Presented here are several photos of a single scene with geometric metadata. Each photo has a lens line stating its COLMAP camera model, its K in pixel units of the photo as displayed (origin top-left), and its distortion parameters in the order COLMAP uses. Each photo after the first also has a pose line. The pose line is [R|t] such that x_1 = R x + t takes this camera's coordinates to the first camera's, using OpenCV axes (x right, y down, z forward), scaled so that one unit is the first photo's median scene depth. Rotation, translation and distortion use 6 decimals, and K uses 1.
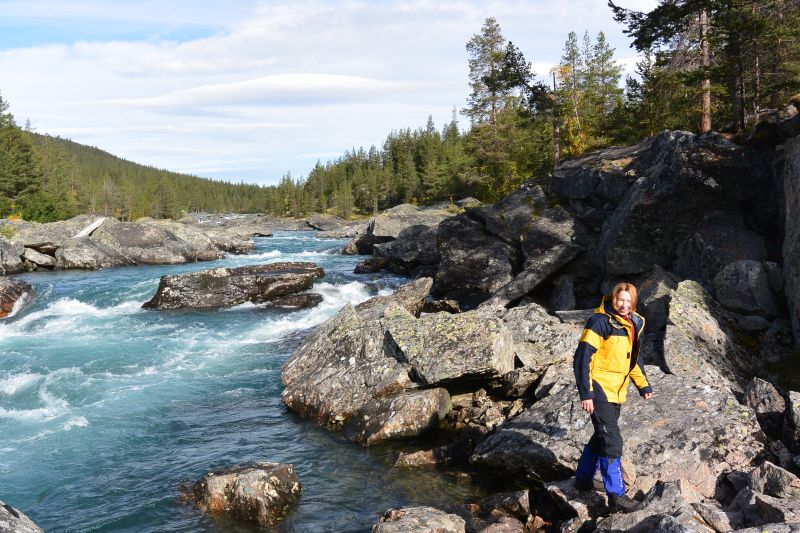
lens RADIAL K [[701.1, 0, 395.1], [0, 701.1, 264.8], [0, 0, 1]] dist [-0.151240, 0.101249]
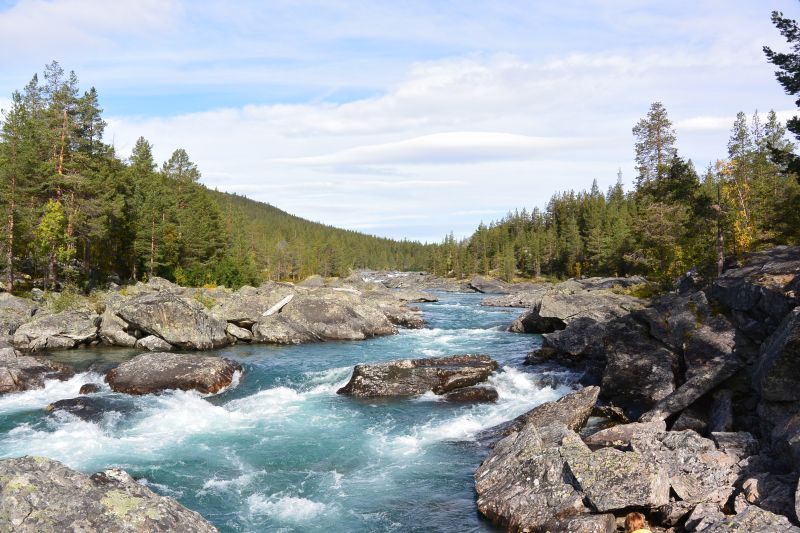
lens RADIAL K [[701.1, 0, 398.1], [0, 701.1, 267.2], [0, 0, 1]] dist [-0.151240, 0.101249]
pose [[0.974792, 0.016854, -0.222477, -0.013347], [-0.034375, 0.996582, -0.075120, -0.055930], [0.220450, 0.080874, 0.972040, -0.110234]]
